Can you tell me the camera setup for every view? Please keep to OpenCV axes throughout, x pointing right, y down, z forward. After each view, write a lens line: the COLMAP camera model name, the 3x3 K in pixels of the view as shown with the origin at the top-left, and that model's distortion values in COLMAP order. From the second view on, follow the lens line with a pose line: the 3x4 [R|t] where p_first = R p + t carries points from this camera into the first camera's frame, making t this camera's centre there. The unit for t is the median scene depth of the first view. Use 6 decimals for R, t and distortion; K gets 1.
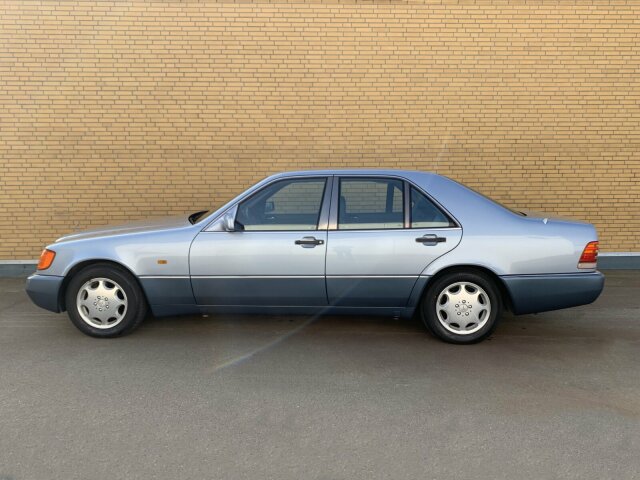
lens RADIAL K [[506.3, 0, 320.0], [0, 506.3, 240.0], [0, 0, 1]] dist [0.021884, -0.030577]
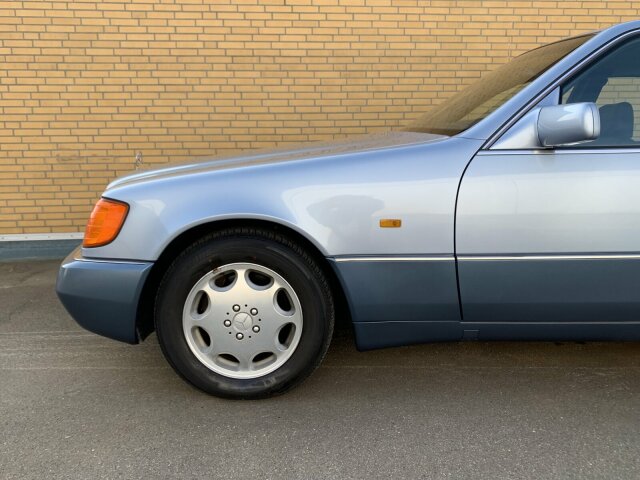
lens RADIAL K [[525.2, 0, 320.0], [0, 525.2, 240.0], [0, 0, 1]] dist [0.009041, 0.000005]
pose [[0.998848, -0.014806, 0.045654, -0.230360], [0.012761, 0.998916, 0.044764, 0.021850], [-0.046268, -0.044130, 0.997954, 0.333509]]
